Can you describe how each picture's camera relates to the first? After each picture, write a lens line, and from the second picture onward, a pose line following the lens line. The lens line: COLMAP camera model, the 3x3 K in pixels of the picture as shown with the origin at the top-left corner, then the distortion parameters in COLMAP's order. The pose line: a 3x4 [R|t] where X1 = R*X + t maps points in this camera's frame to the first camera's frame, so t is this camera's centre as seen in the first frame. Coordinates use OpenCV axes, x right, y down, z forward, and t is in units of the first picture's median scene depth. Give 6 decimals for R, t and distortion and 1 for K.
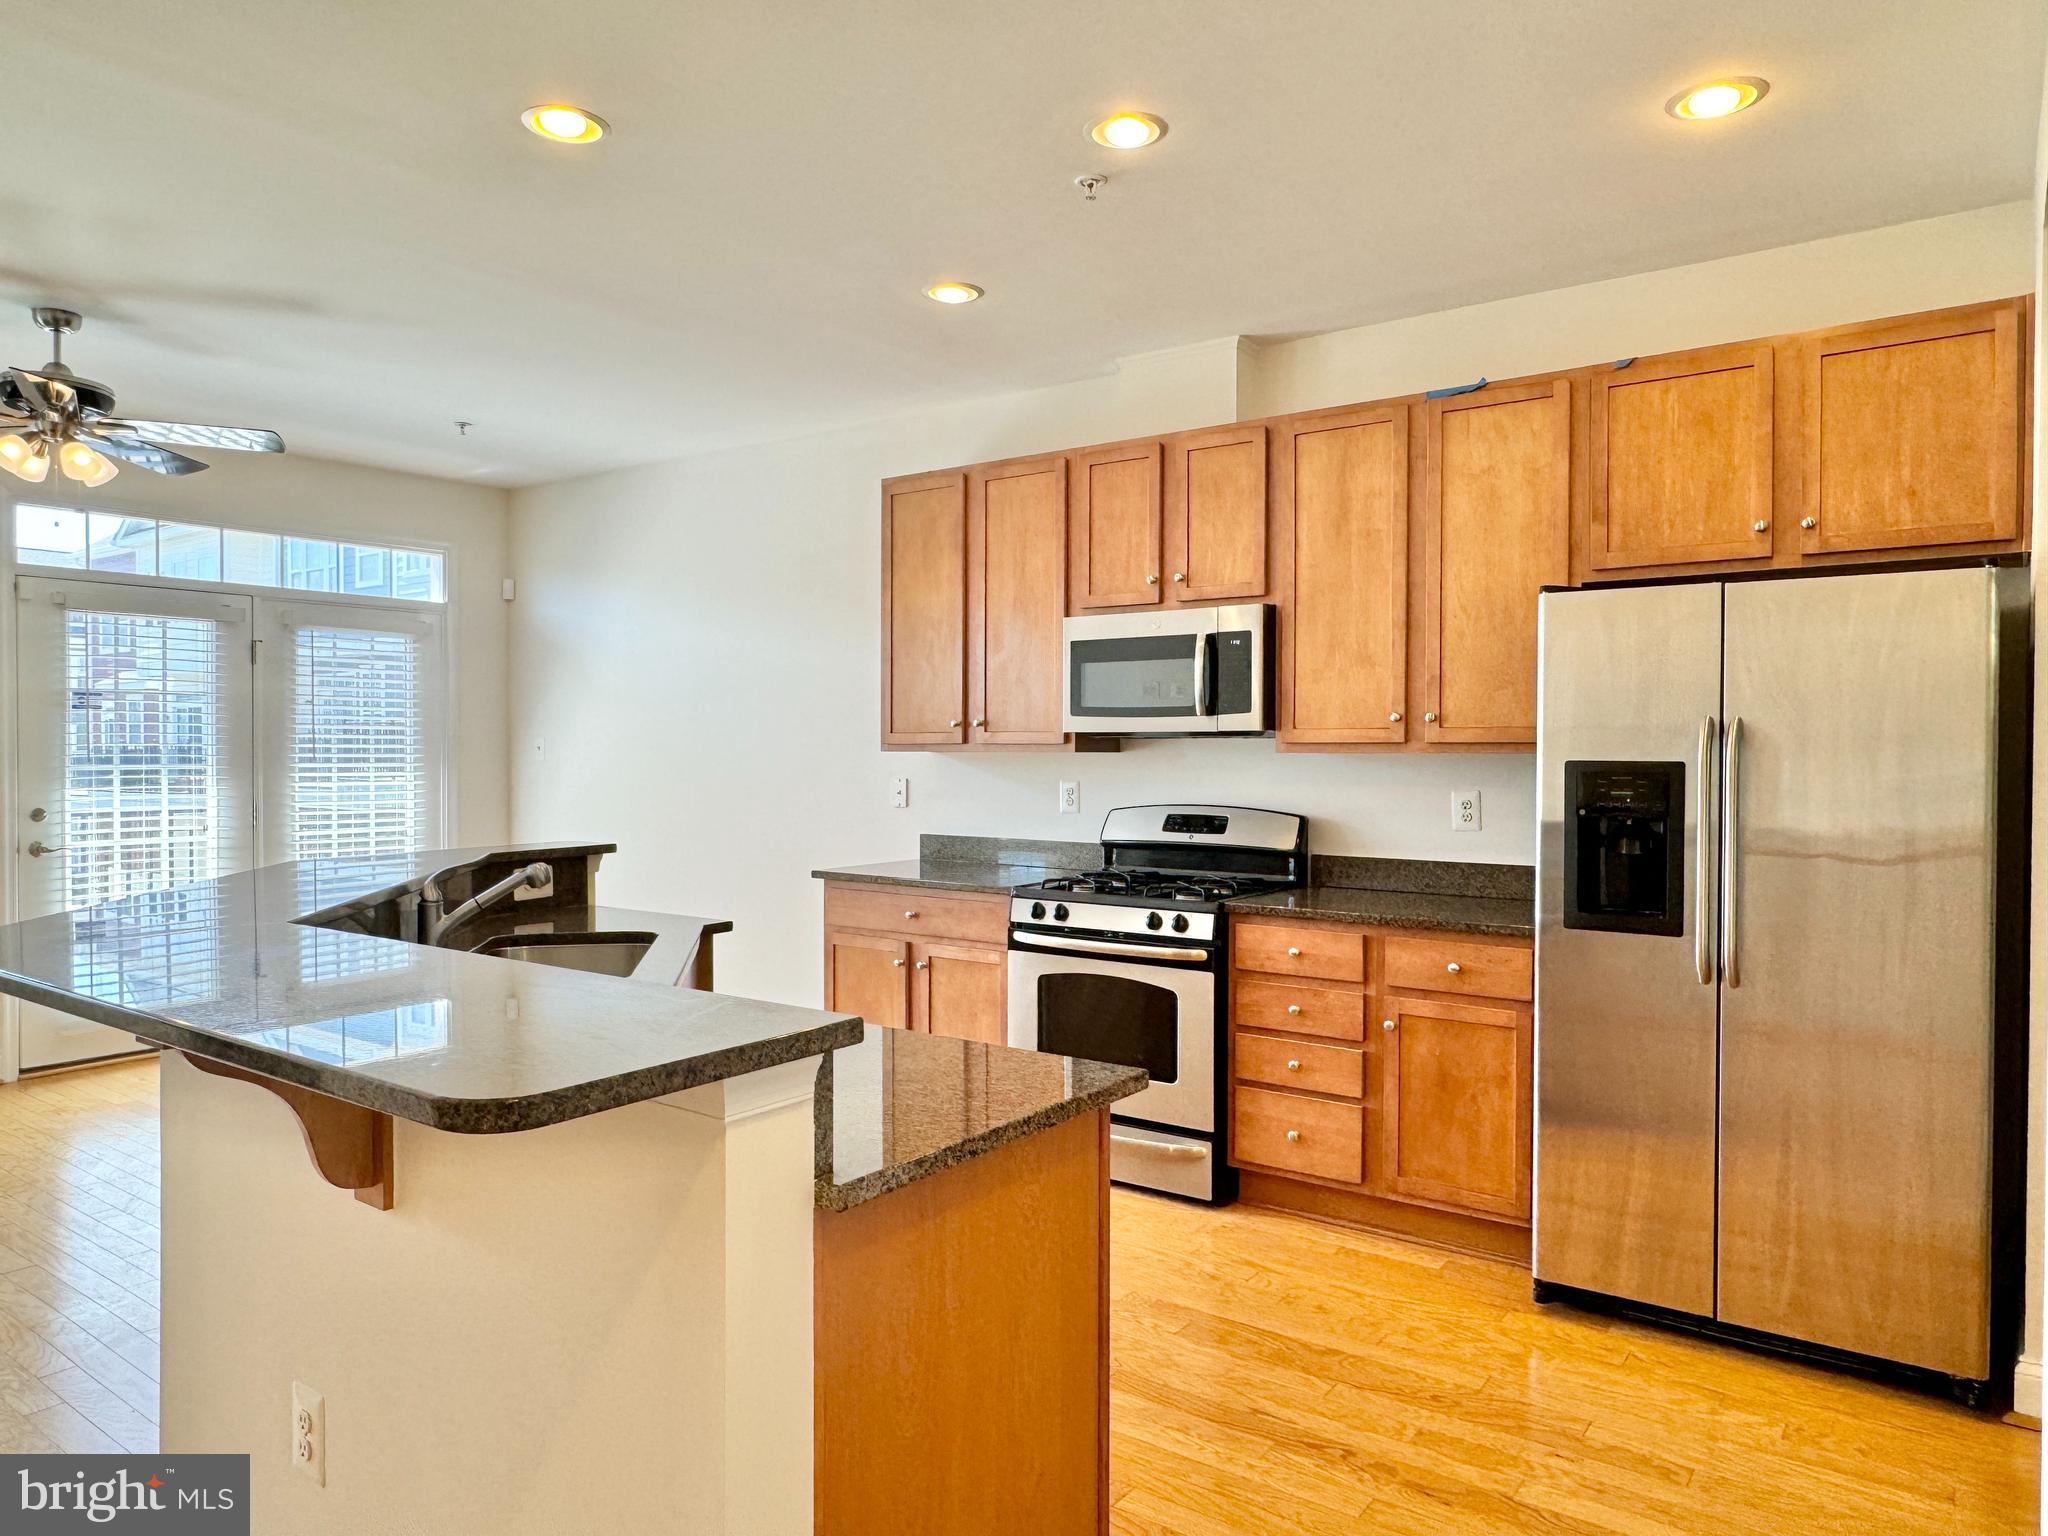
lens RADIAL K [[1319.9, 0, 1025.8], [0, 1319.9, 768.4], [0, 0, 1]] dist [0.000129, -0.000031]
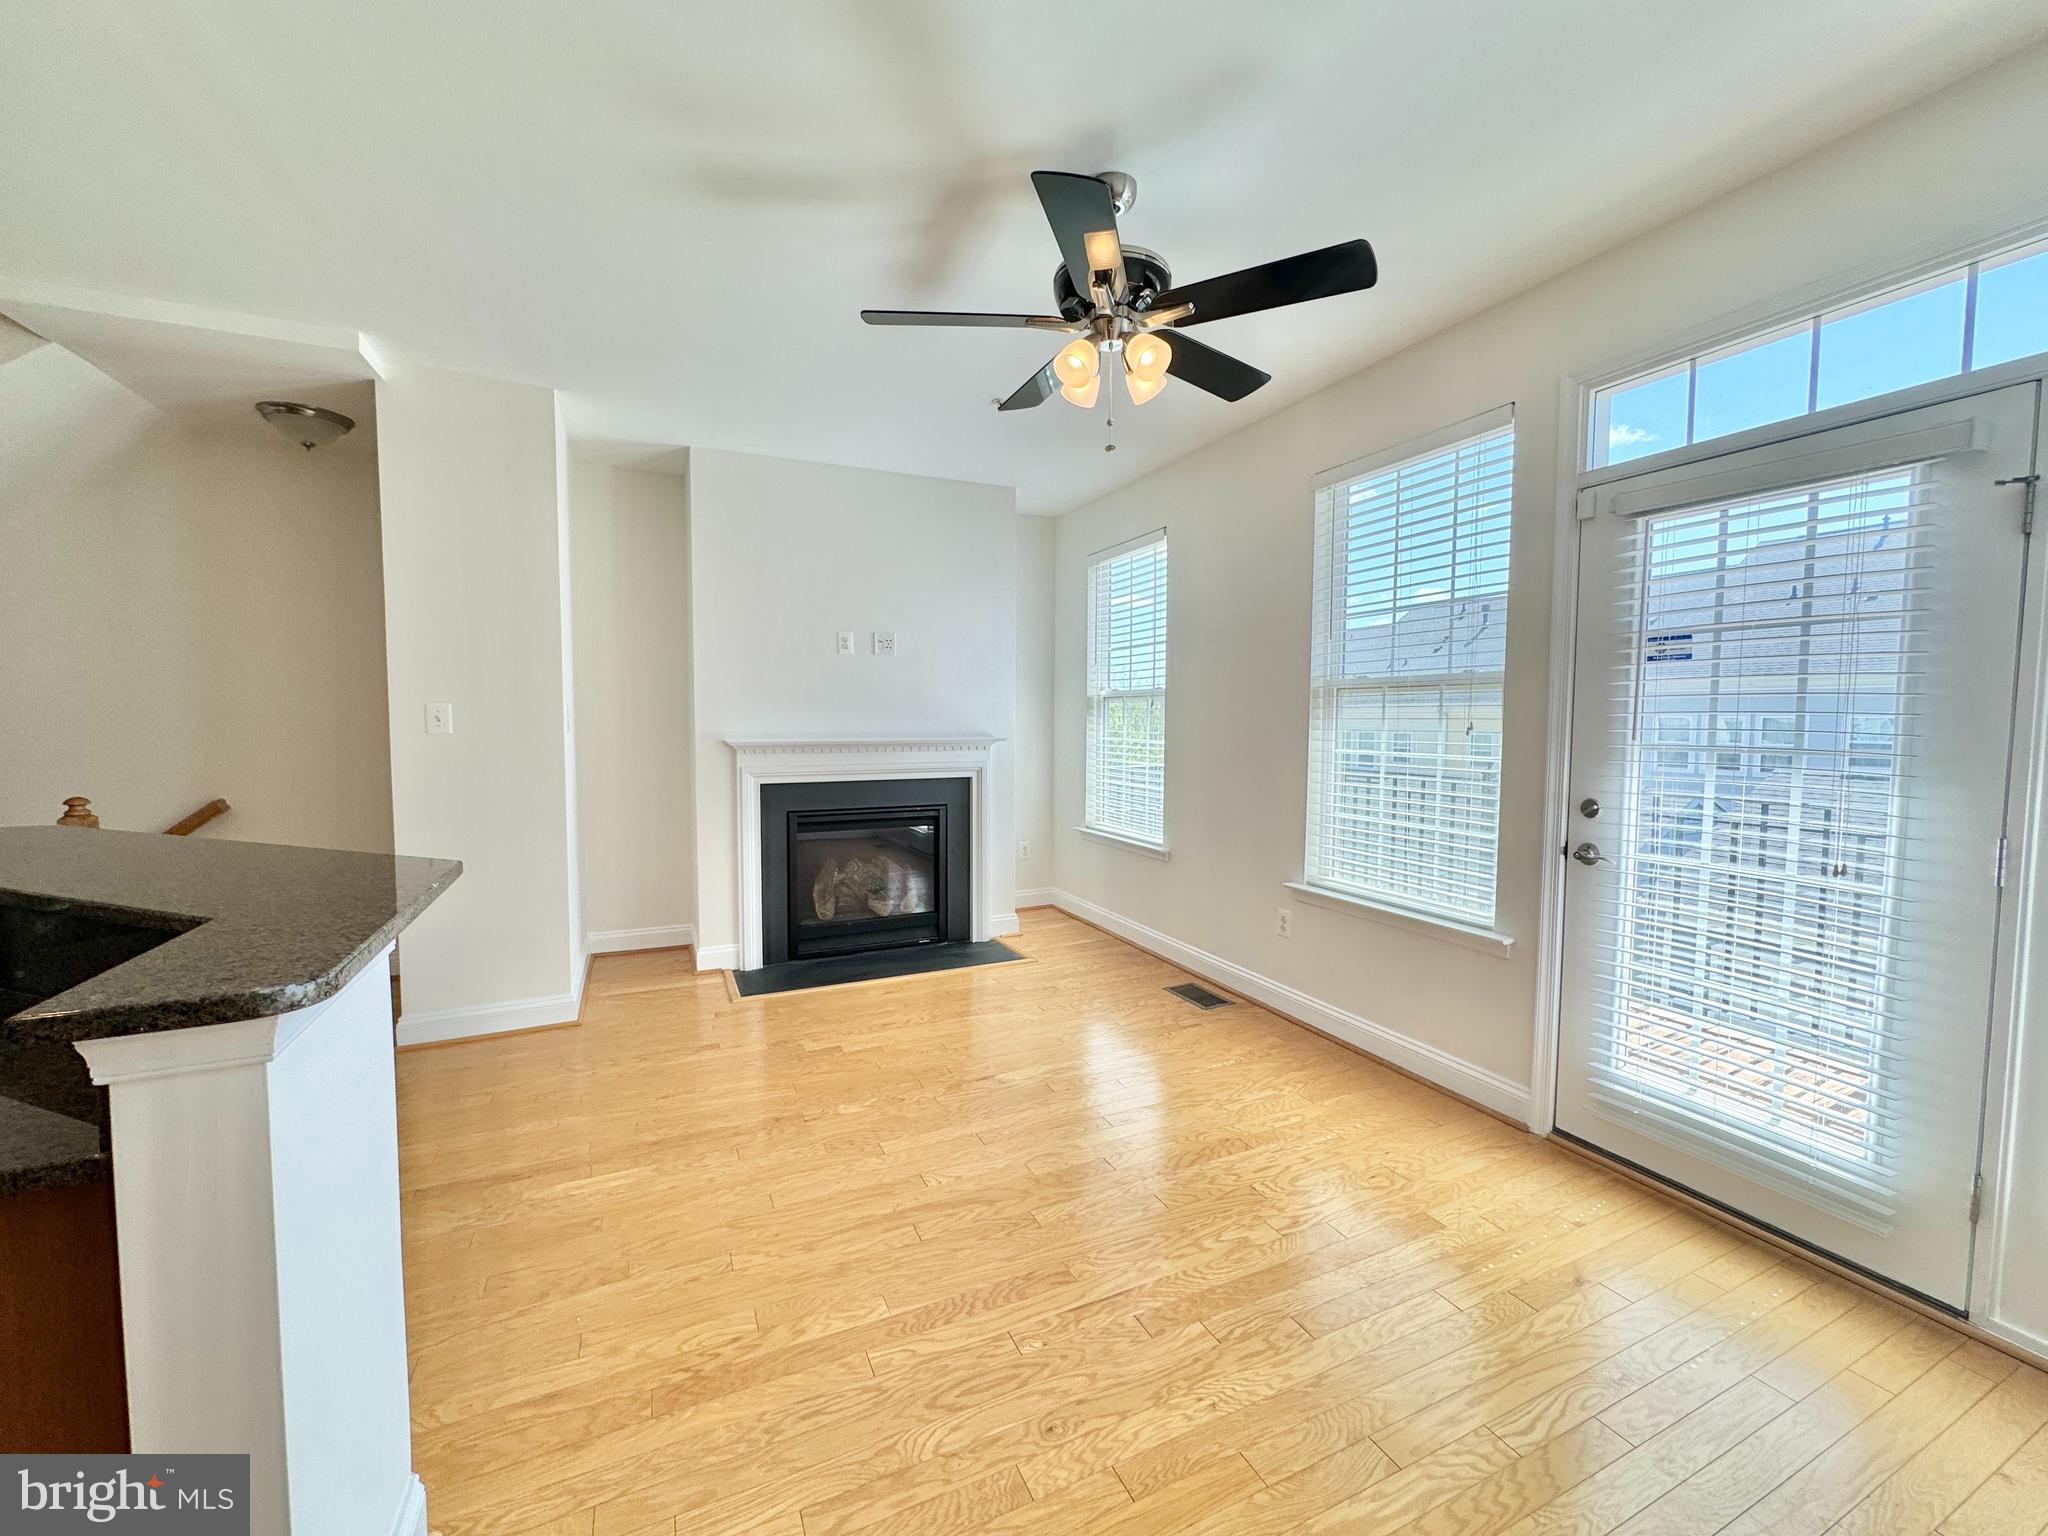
lens RADIAL K [[828.9, 0, 1034.9], [0, 828.9, 767.6], [0, 0, 1]] dist [-0.001695, -0.000208]
pose [[-0.476845, 0.059738, -0.876955, -0.187570], [-0.005234, 0.997477, 0.070794, -0.018951], [0.878972, 0.038347, -0.475329, 0.930484]]
